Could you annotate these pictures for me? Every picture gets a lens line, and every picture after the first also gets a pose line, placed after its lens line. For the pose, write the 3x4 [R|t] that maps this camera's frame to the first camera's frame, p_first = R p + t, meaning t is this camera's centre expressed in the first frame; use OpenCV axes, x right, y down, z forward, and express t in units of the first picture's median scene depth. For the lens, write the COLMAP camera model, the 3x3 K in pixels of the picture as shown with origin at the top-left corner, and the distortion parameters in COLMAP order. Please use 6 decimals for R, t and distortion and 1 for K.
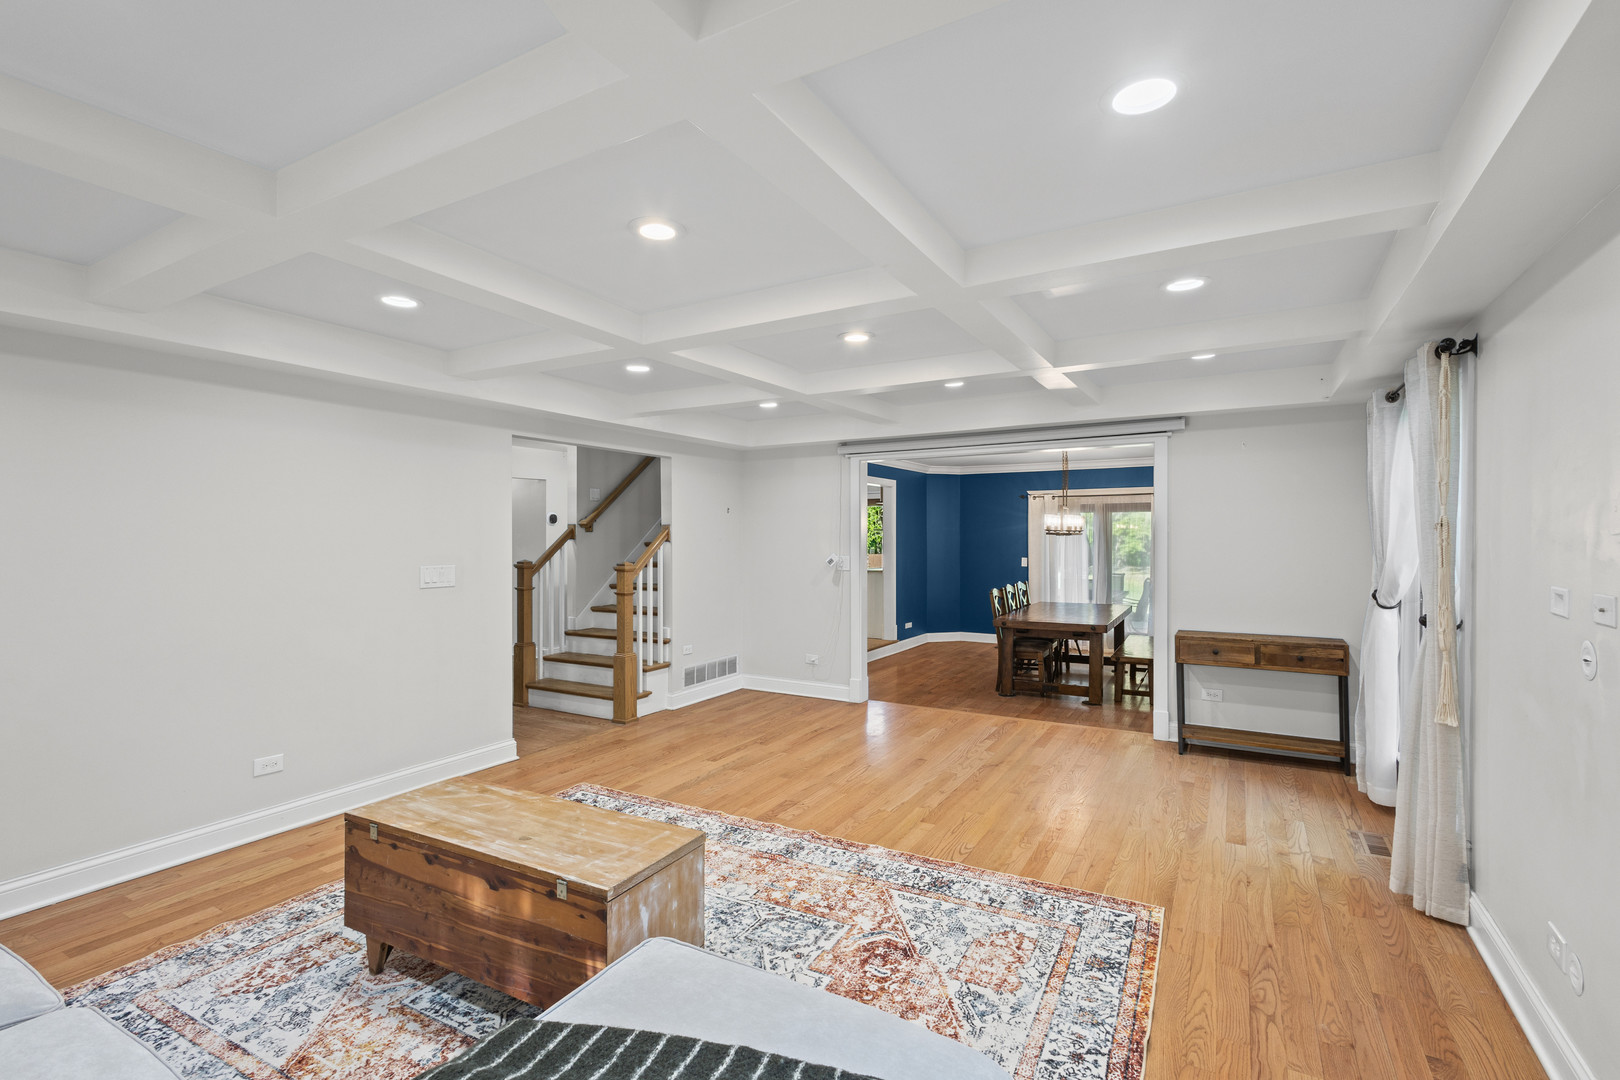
lens RADIAL K [[746.5, 0, 812.4], [0, 746.5, 537.1], [0, 0, 1]] dist [0.011584, -0.001520]
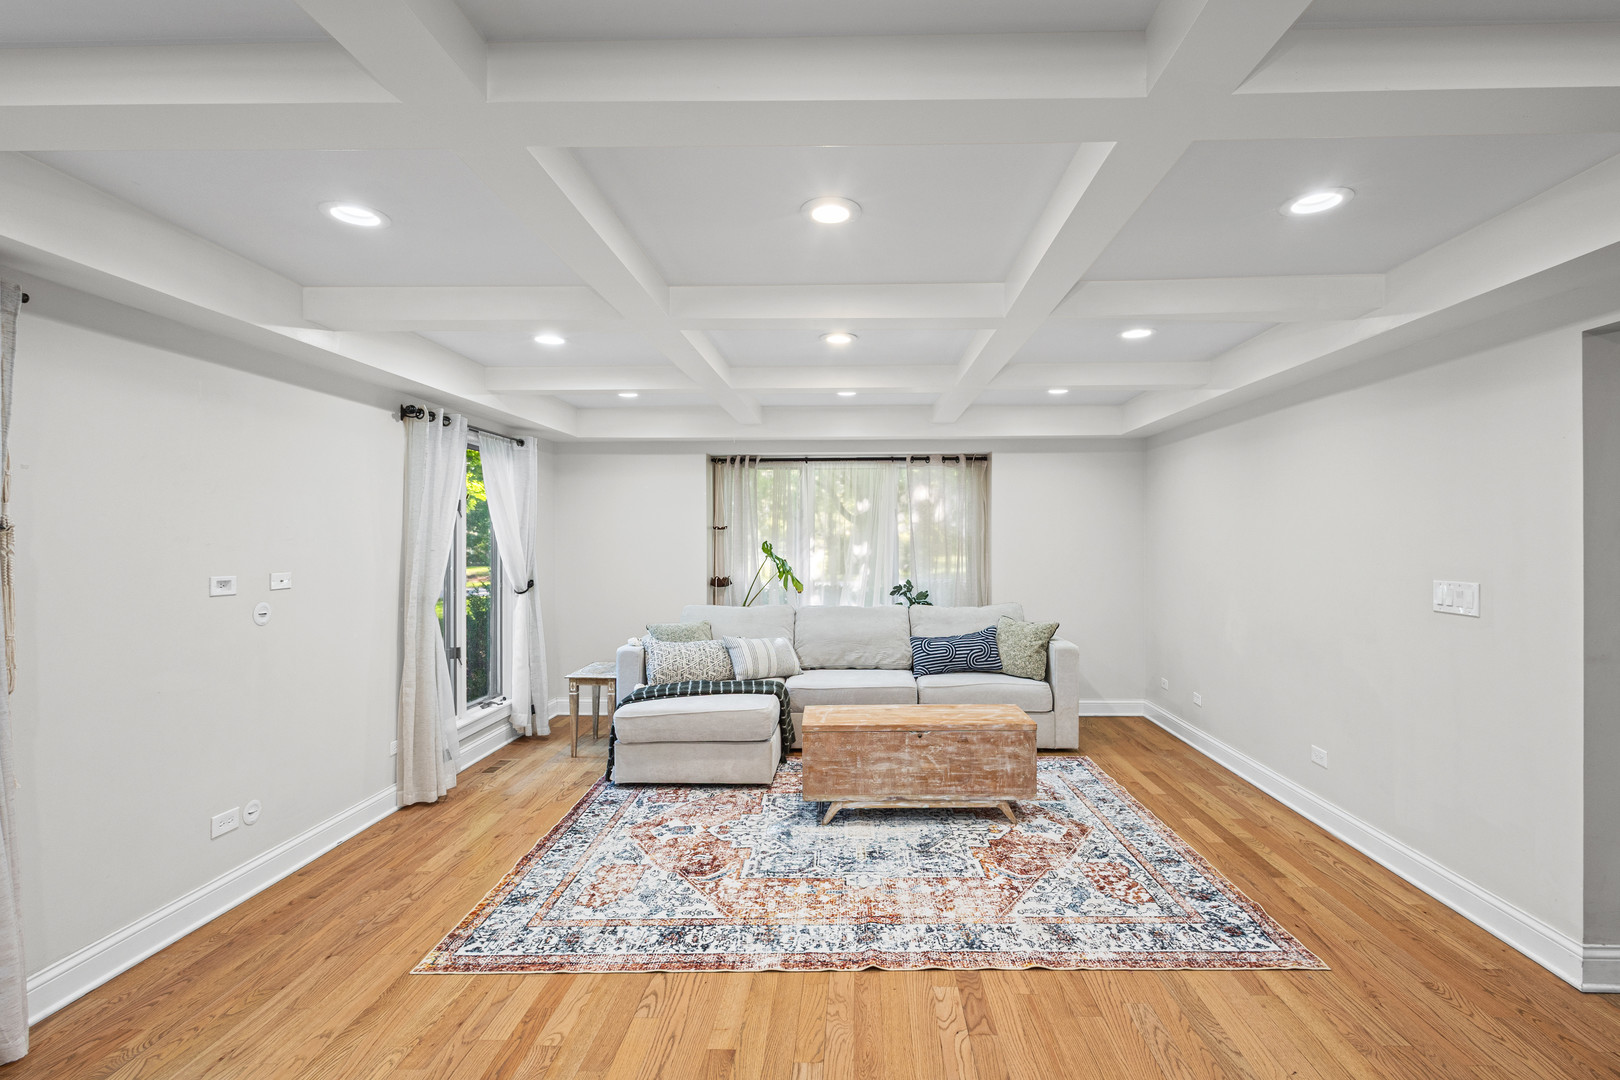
lens RADIAL K [[746.5, 0, 820.6], [0, 746.5, 536.3], [0, 0, 1]] dist [0.011584, -0.001520]
pose [[-0.888417, 0.002852, -0.459029, 0.440432], [0.003137, 0.999995, 0.000142, -0.002912], [0.459027, -0.001313, -0.888421, 1.958313]]
